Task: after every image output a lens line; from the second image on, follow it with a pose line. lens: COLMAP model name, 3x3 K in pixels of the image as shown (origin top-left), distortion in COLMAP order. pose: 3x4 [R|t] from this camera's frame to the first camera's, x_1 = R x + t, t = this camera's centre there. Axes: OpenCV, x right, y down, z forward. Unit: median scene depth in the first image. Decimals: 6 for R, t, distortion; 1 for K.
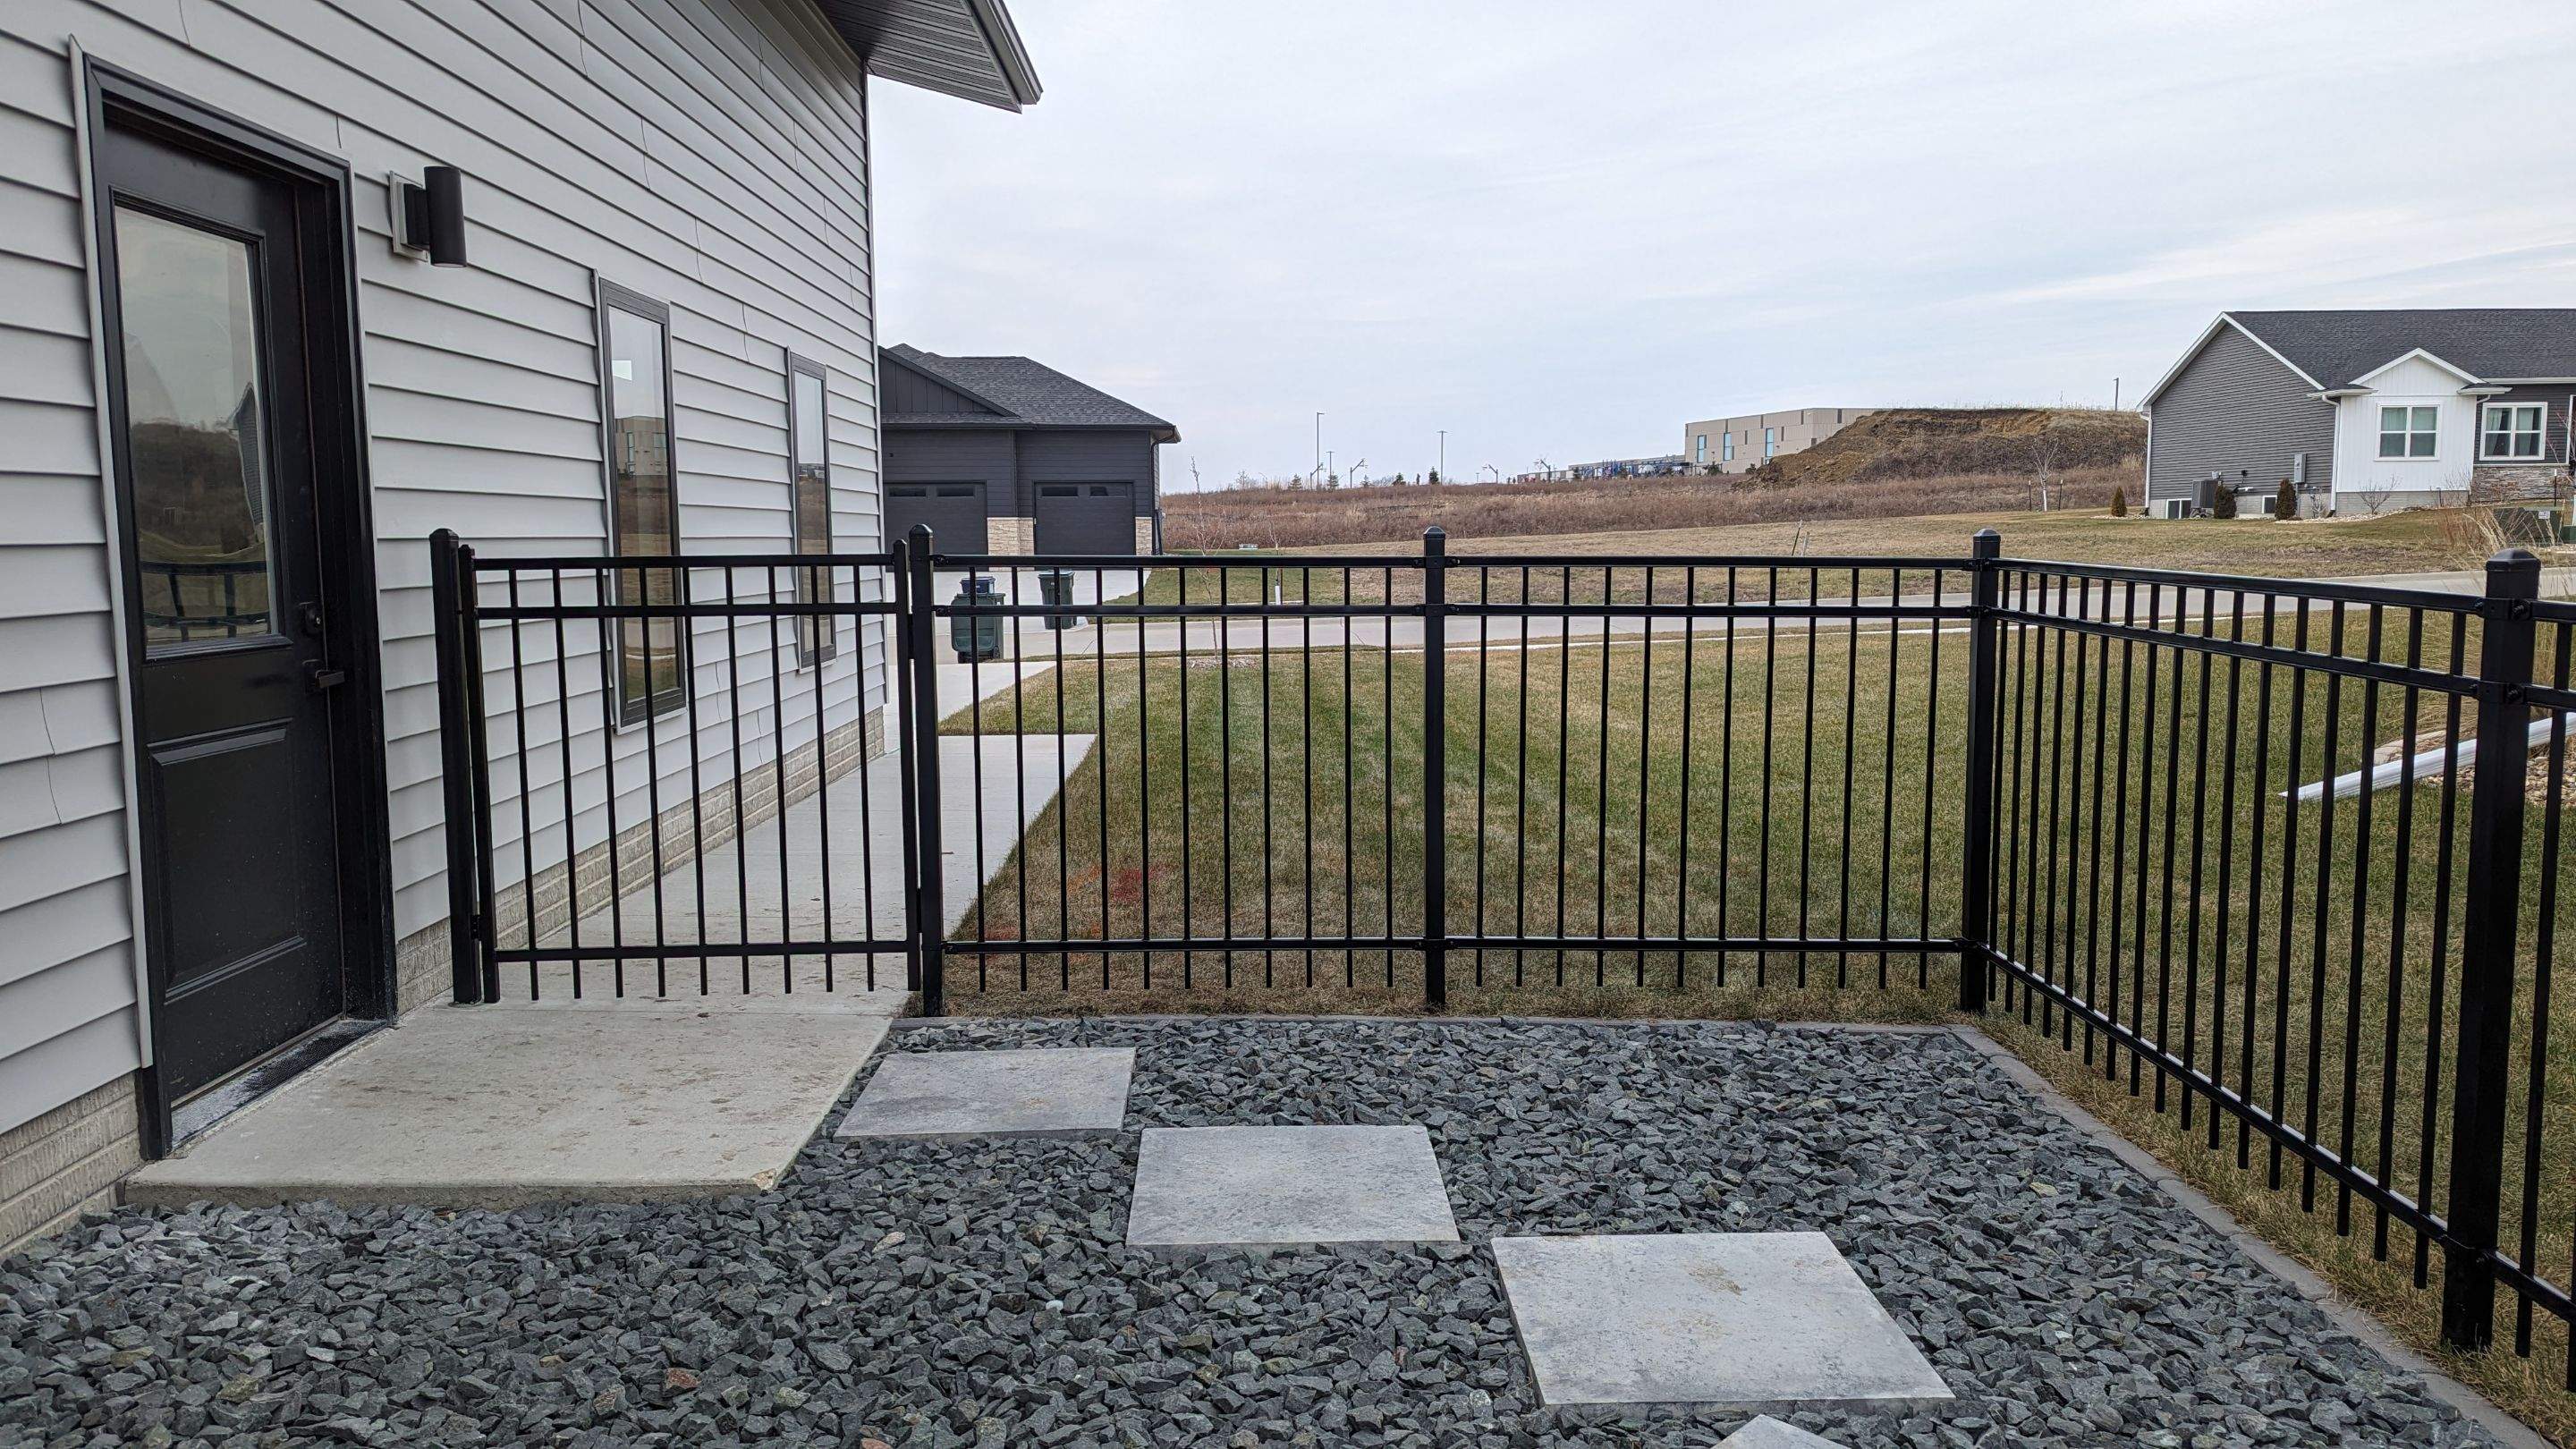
lens RADIAL K [[1816.4, 0, 1296.2], [0, 1816.4, 724.7], [0, 0, 1]] dist [0.081300, -0.078077]
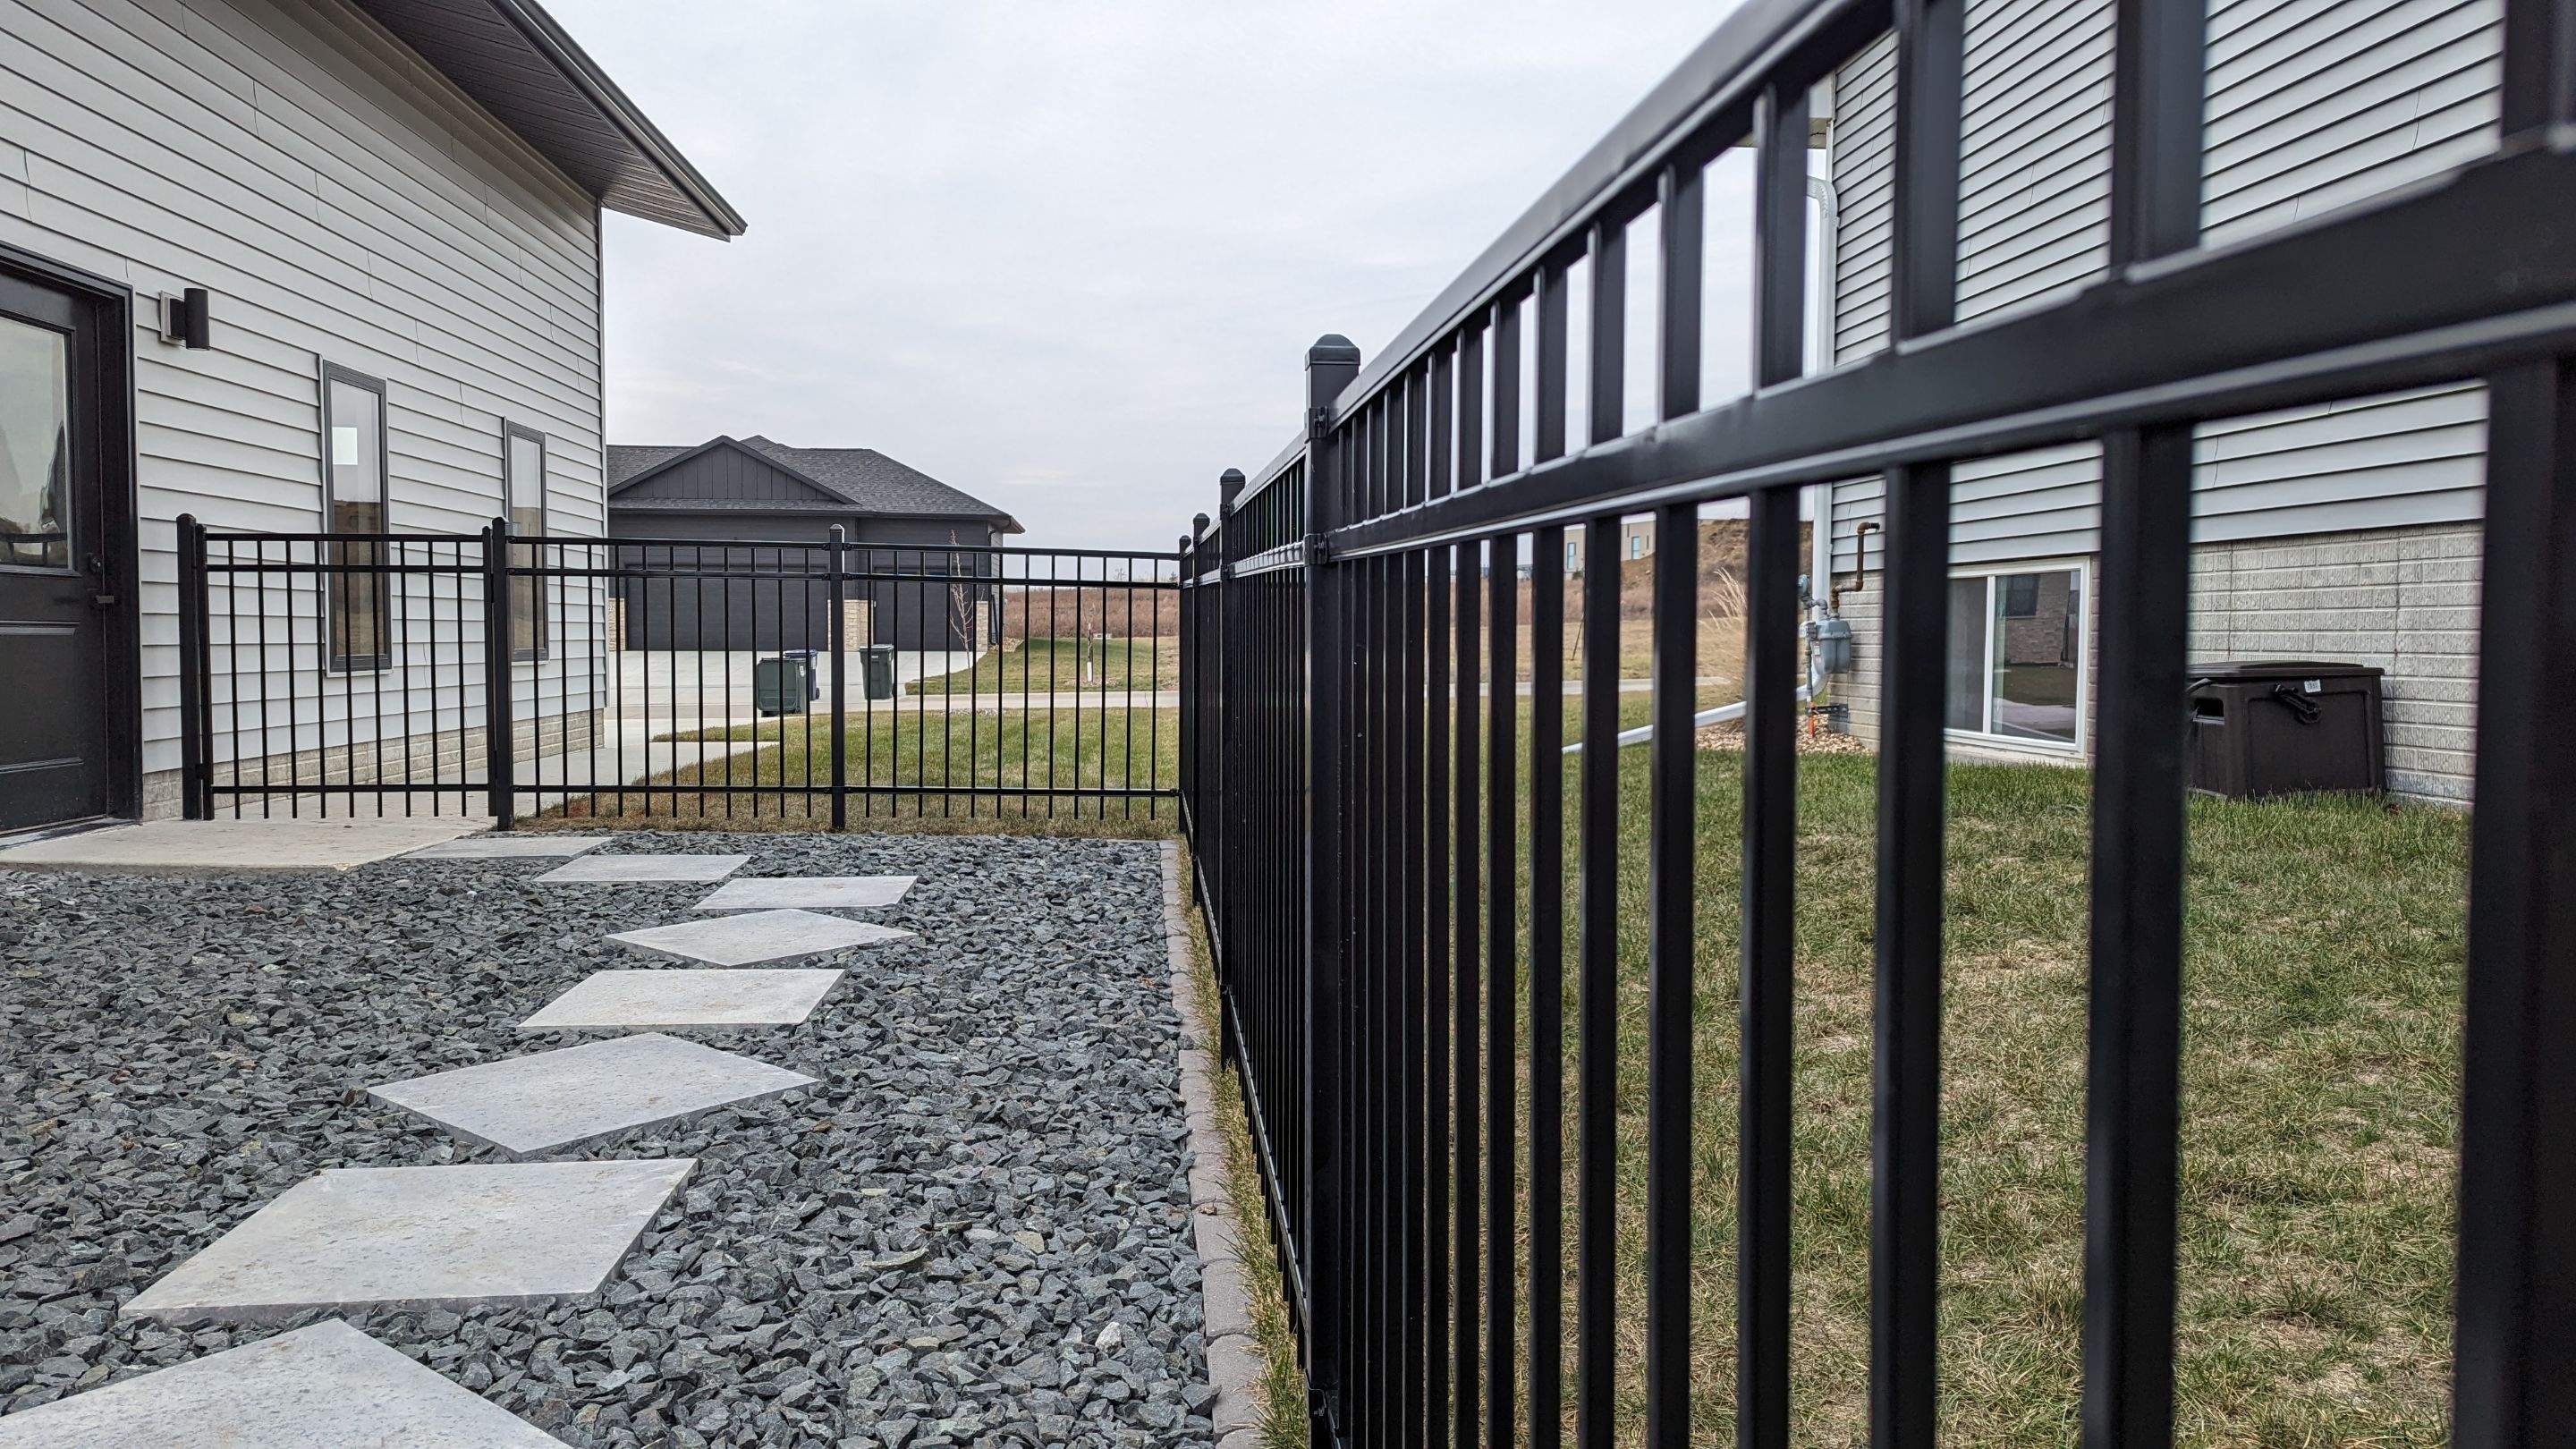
lens RADIAL K [[1816.4, 0, 1300.2], [0, 1816.4, 722.4], [0, 0, 1]] dist [0.081300, -0.078077]
pose [[0.998035, 0.009868, 0.061882, 0.389365], [-0.006345, 0.998361, -0.056881, 0.154817], [-0.062342, 0.056376, 0.996461, -0.623806]]
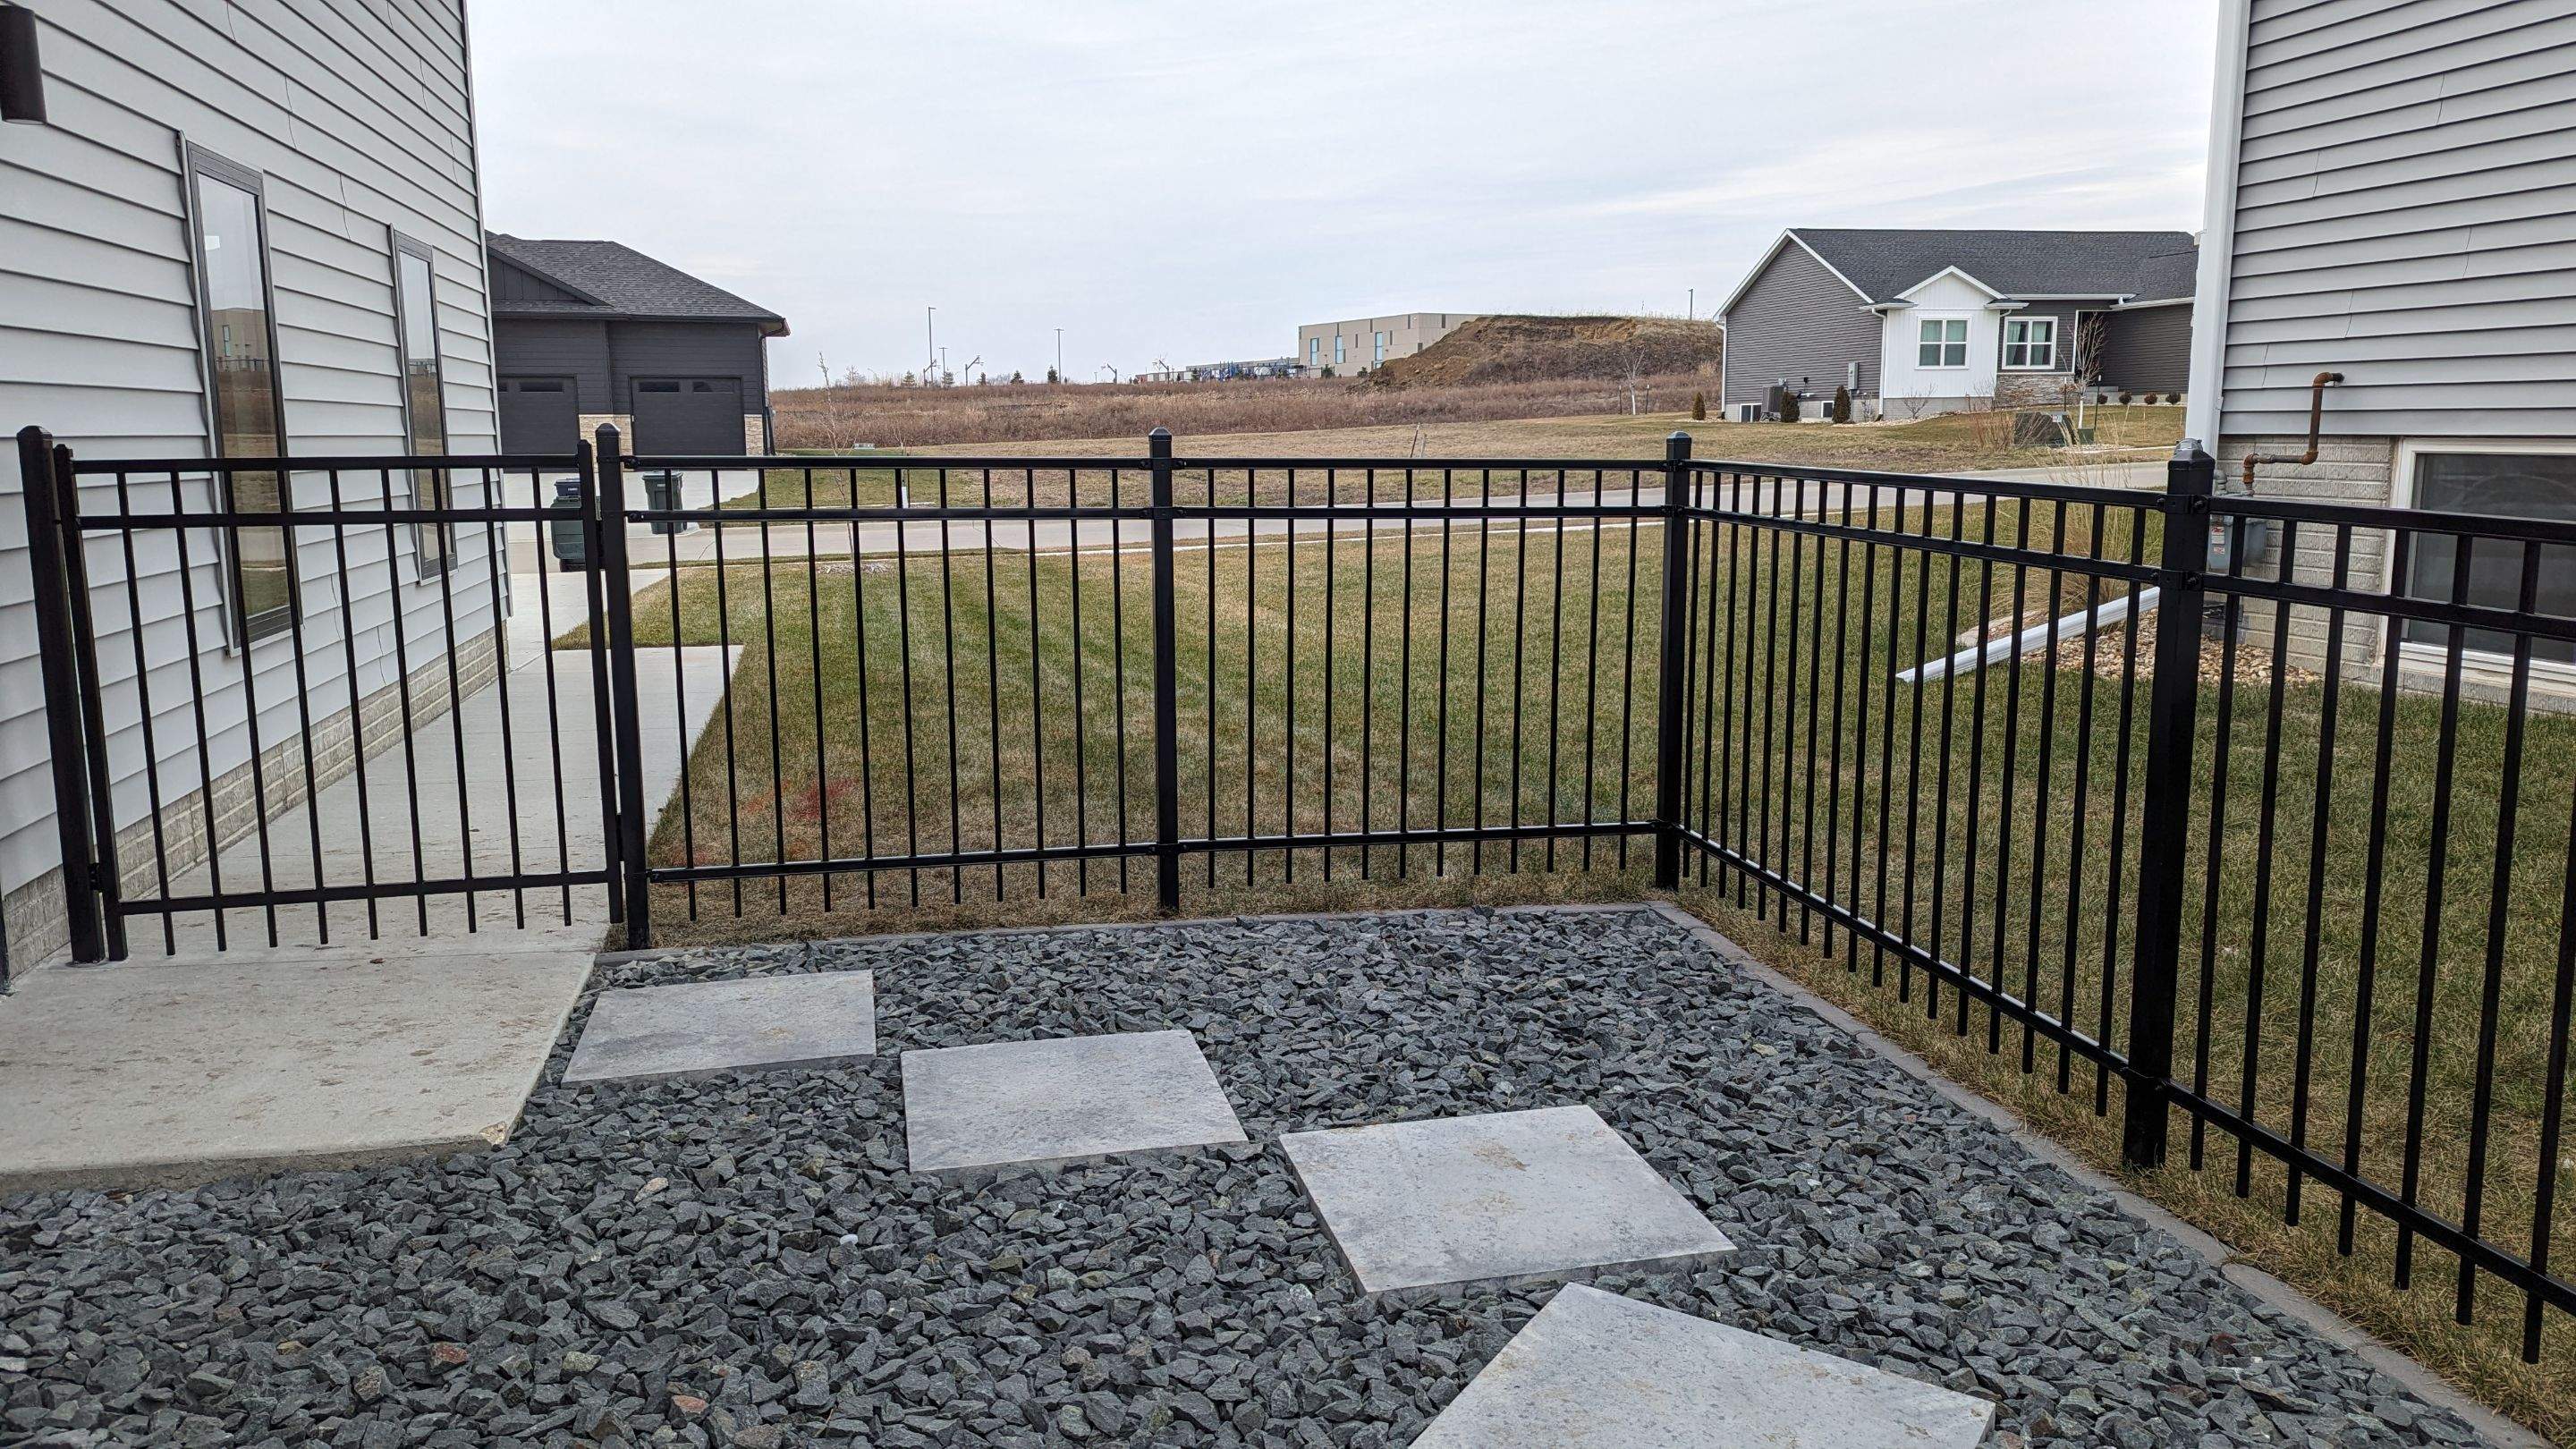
lens RADIAL K [[1816.4, 0, 1282.4], [0, 1816.4, 708.2], [0, 0, 1]] dist [0.081300, -0.078077]
pose [[0.980101, -0.028845, 0.196392, -0.057772], [0.020067, 0.998715, 0.046544, -0.001591], [-0.197482, -0.041677, 0.979420, 0.014166]]
